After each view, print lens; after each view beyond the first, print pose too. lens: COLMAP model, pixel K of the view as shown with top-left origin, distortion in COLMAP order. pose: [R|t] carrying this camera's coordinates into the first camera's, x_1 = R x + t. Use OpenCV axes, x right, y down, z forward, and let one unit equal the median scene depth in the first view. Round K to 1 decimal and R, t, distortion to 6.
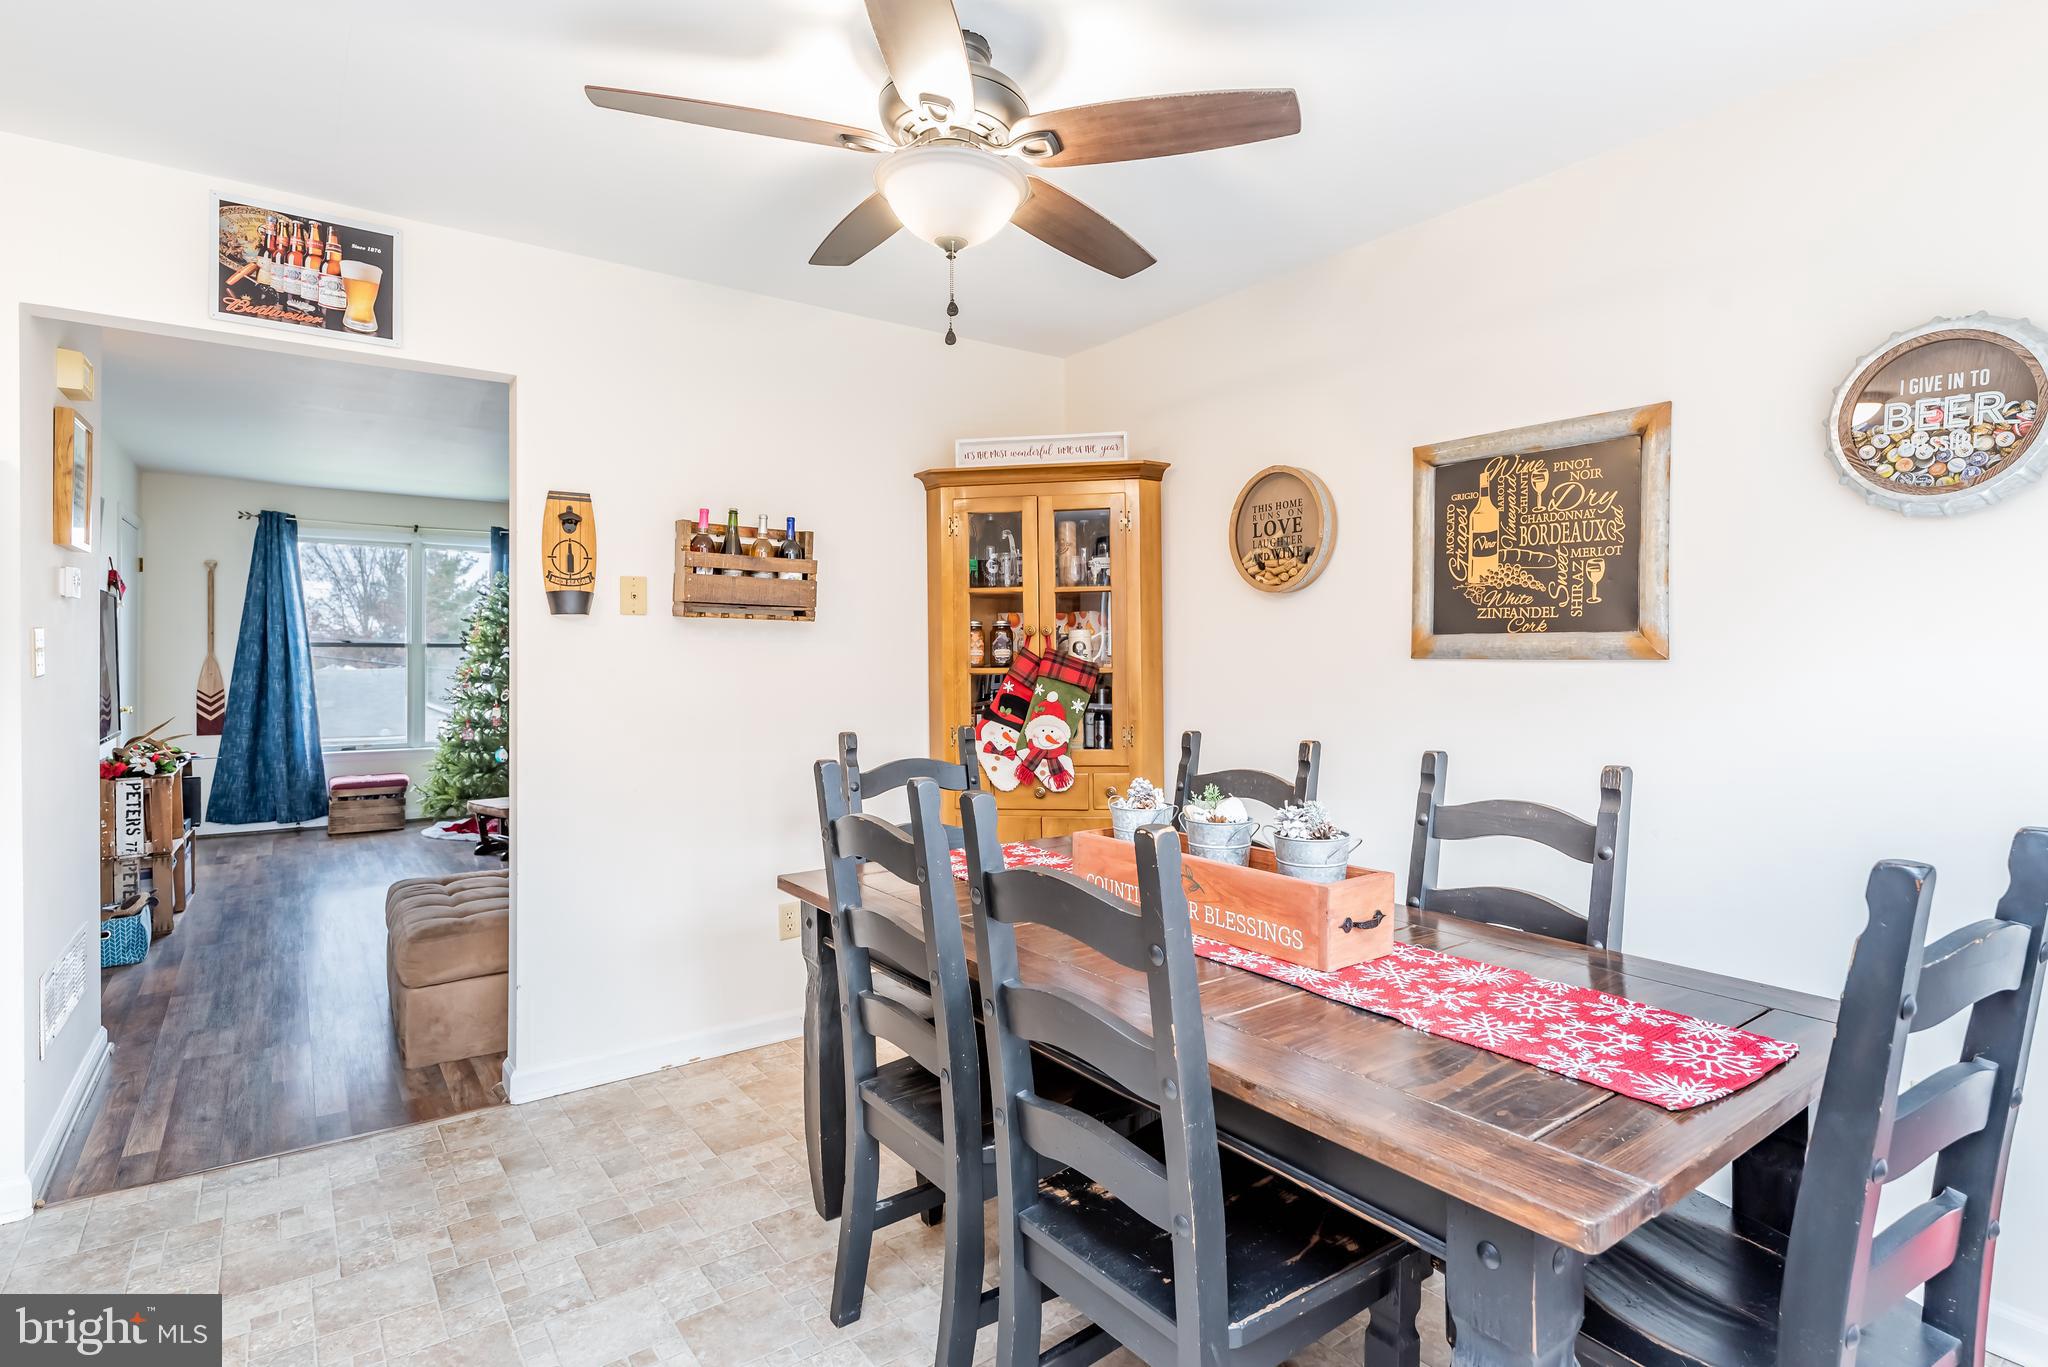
lens RADIAL K [[1010.3, 0, 1024.6], [0, 1010.3, 663.2], [0, 0, 1]] dist [-0.000342, 0.000619]
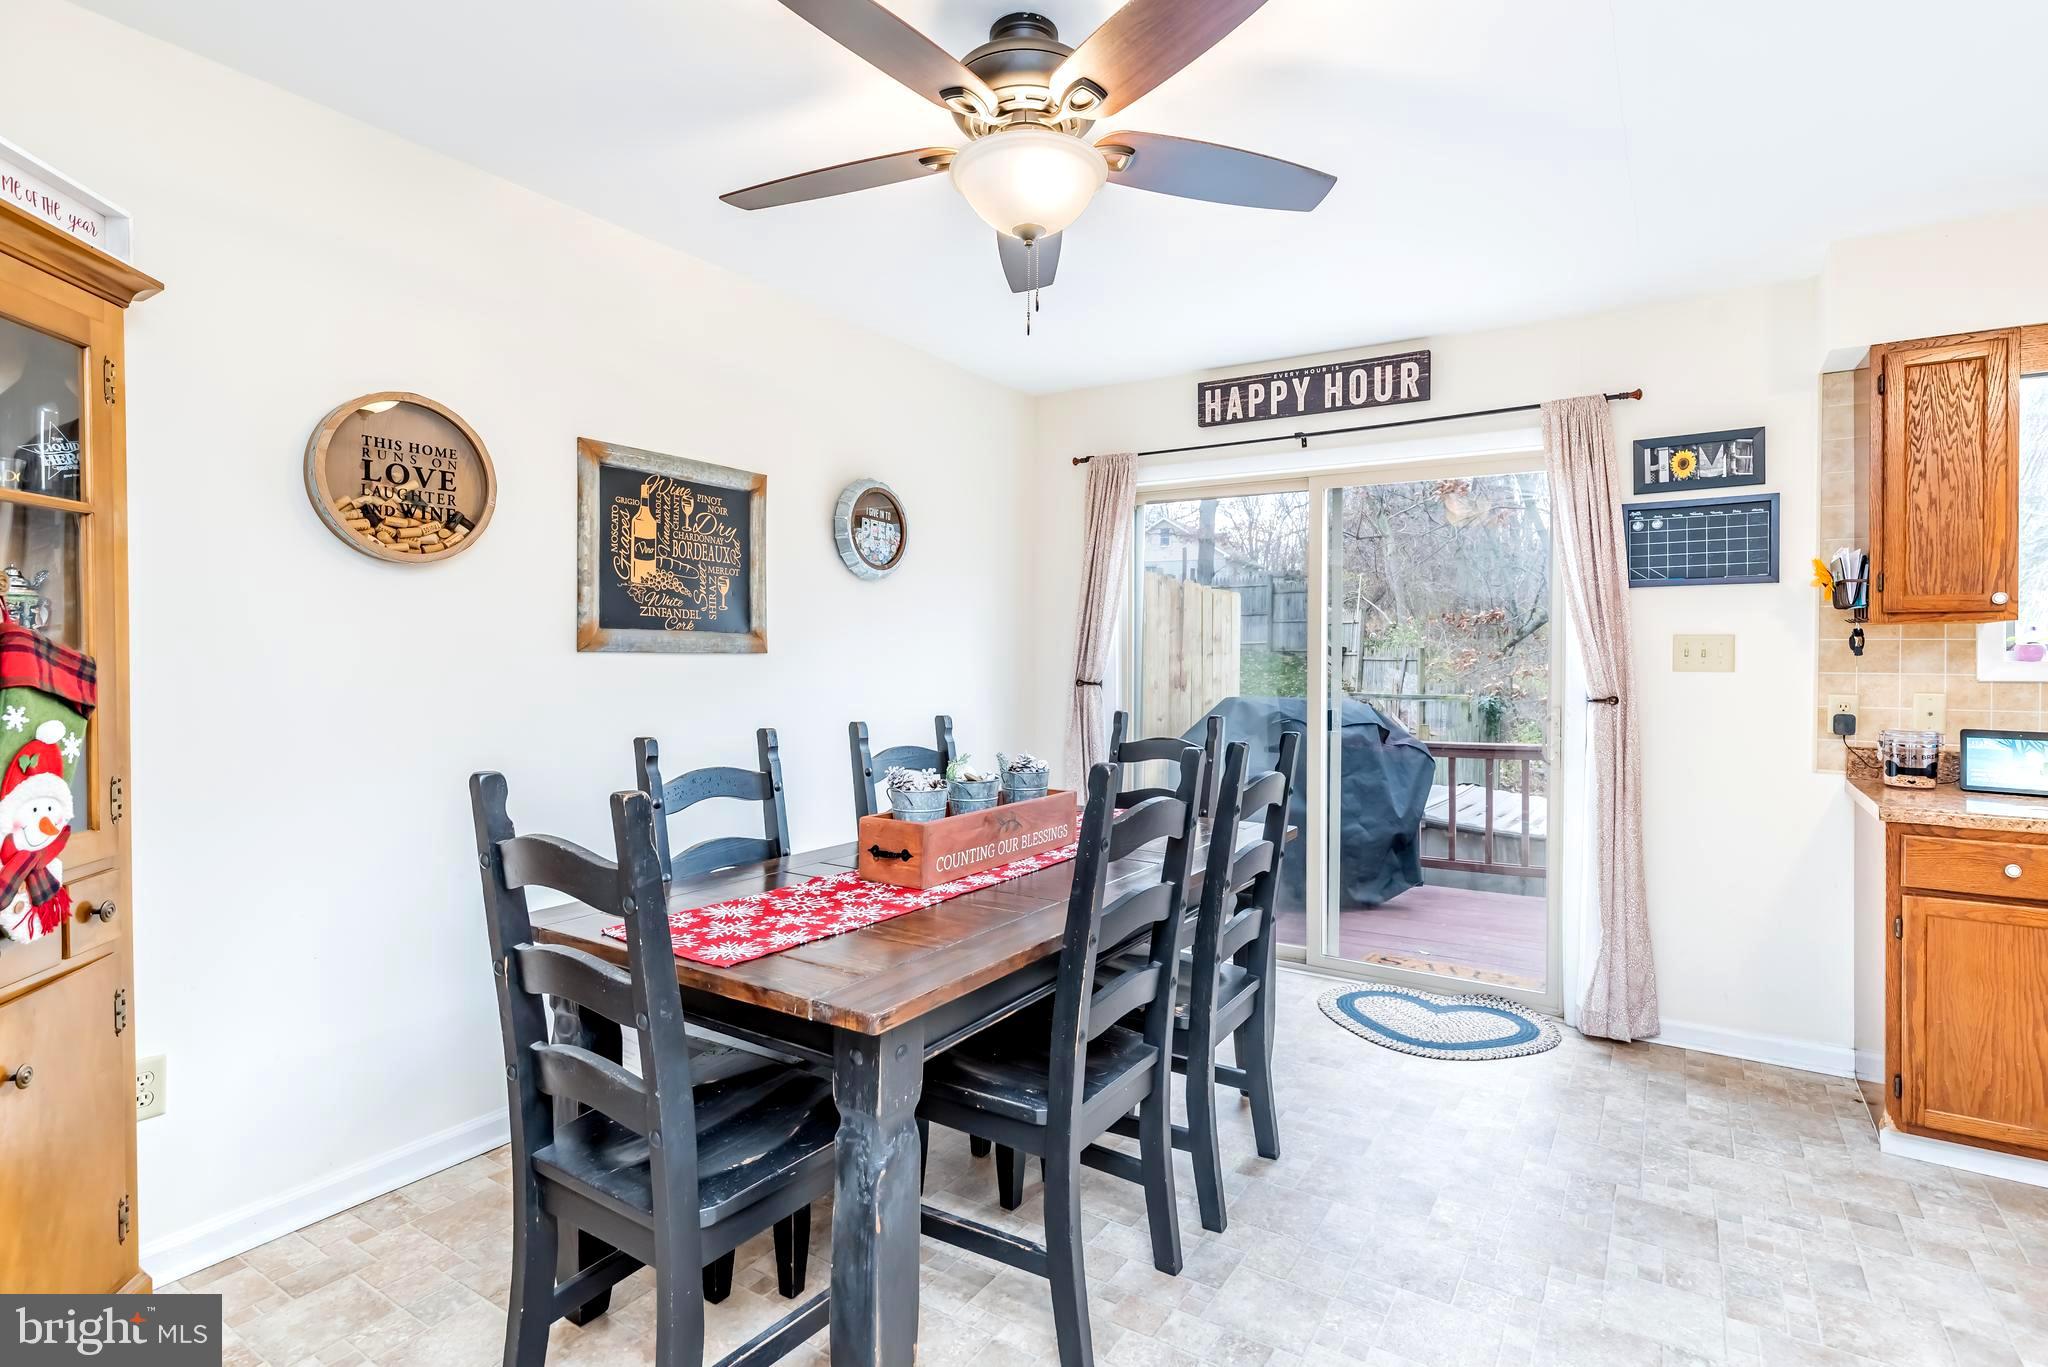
lens RADIAL K [[990.9, 0, 1081.4], [0, 990.9, 662.2], [0, 0, 1]] dist [0.002008, 0.000790]
pose [[-0.378082, -0.010464, 0.925713, -0.775970], [-0.002072, 0.999943, 0.010457, -0.005730], [-0.925770, 0.002036, -0.378083, 1.014956]]
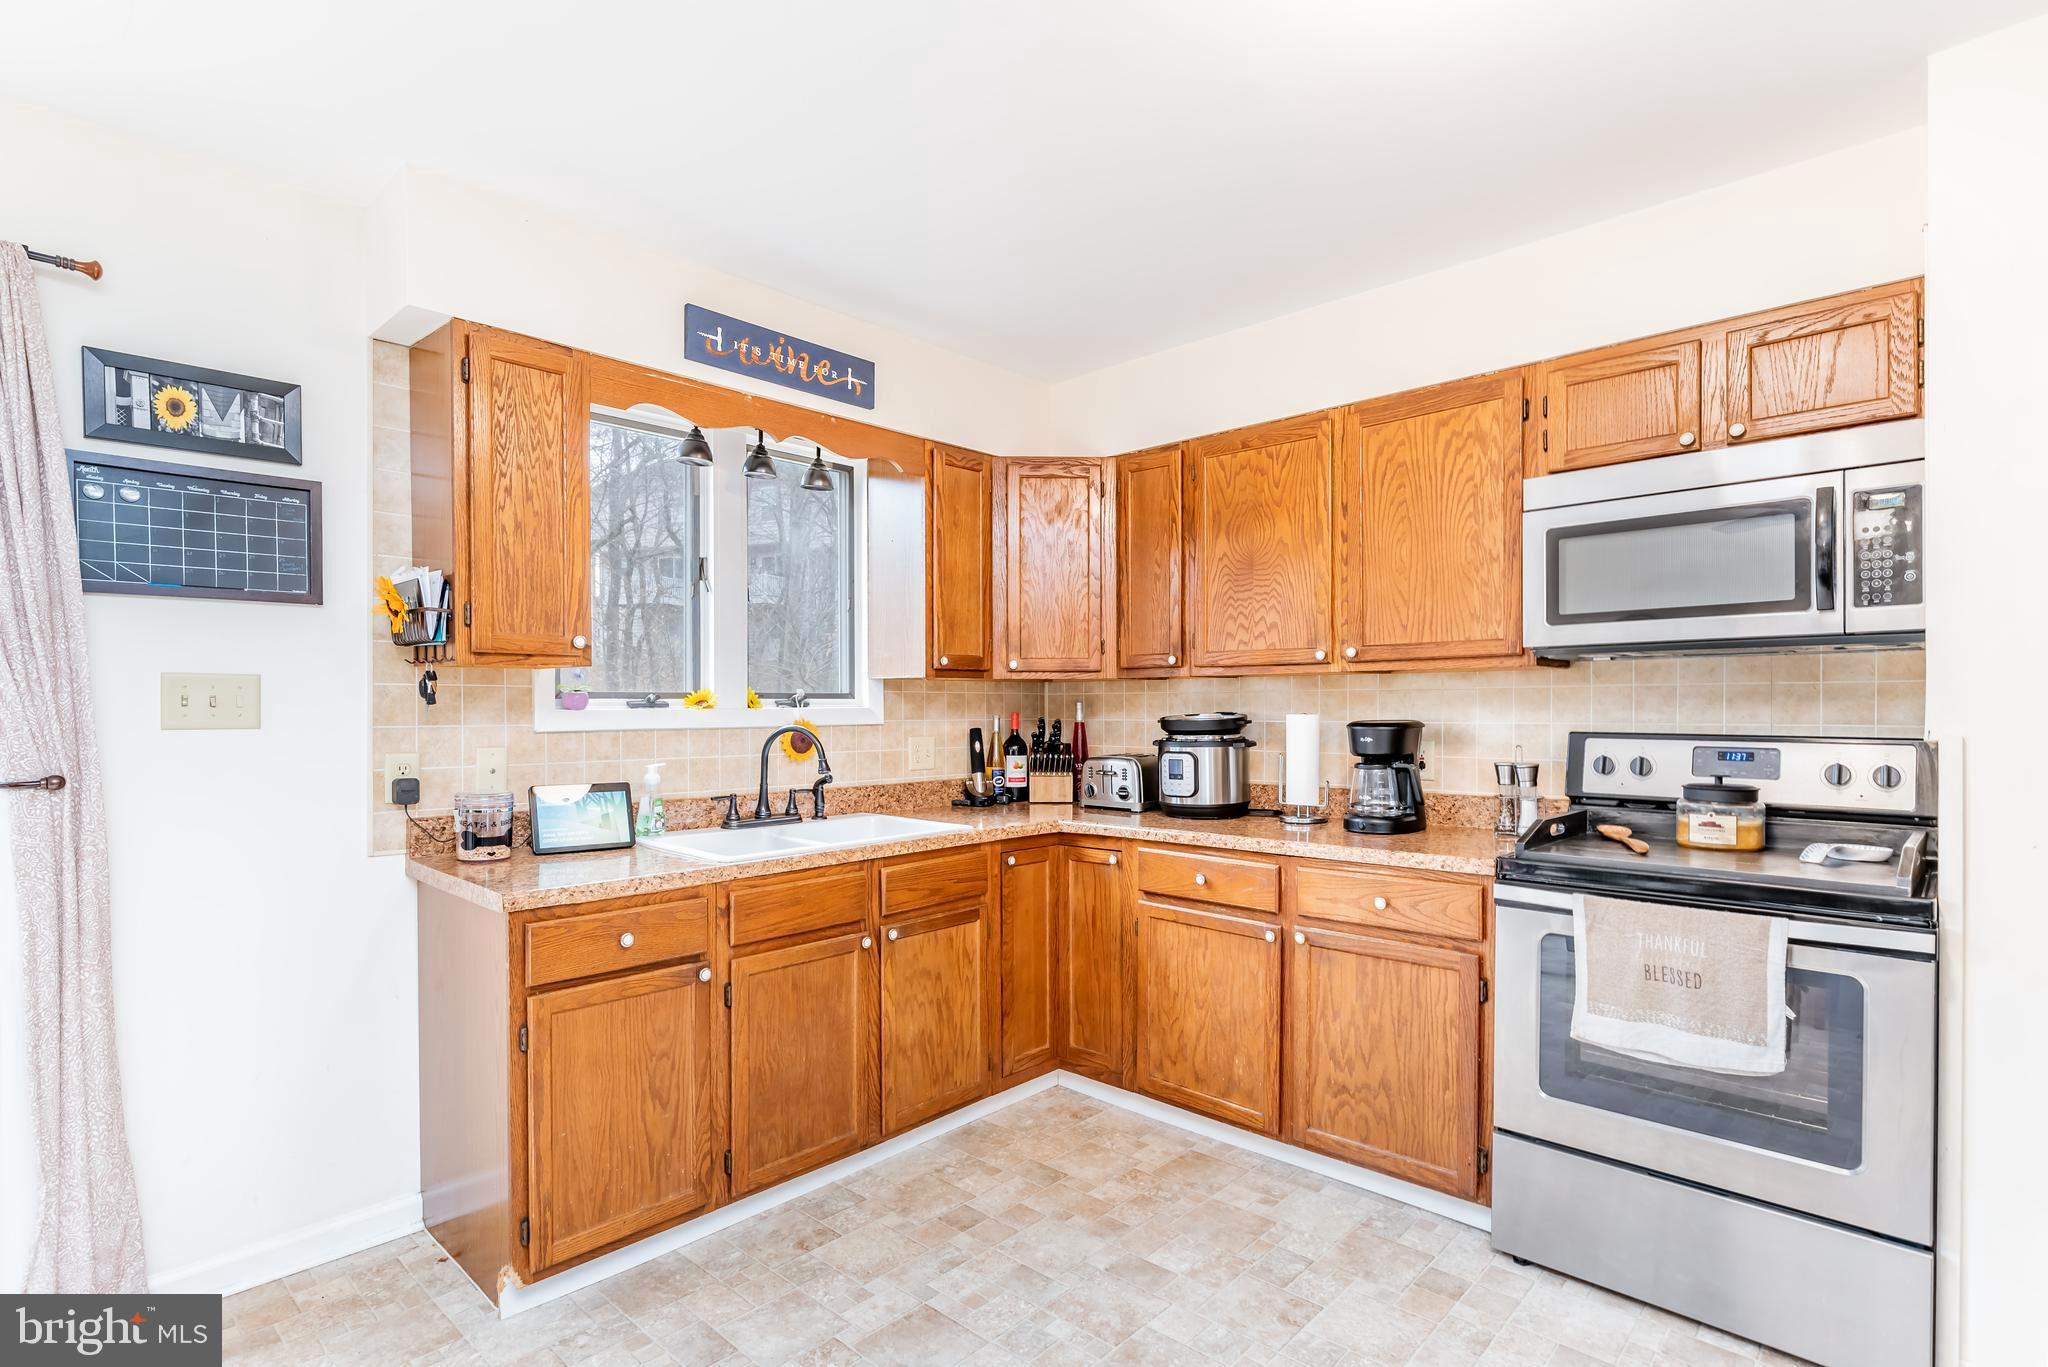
lens RADIAL K [[1005.6, 0, 1019.7], [0, 1005.6, 712.7], [0, 0, 1]] dist [-0.001736, -0.000208]
pose [[-0.983232, -0.001633, -0.182354, -0.419996], [-0.003760, 0.999929, 0.011319, -0.008317], [0.182323, 0.011814, -0.983168, 0.762269]]
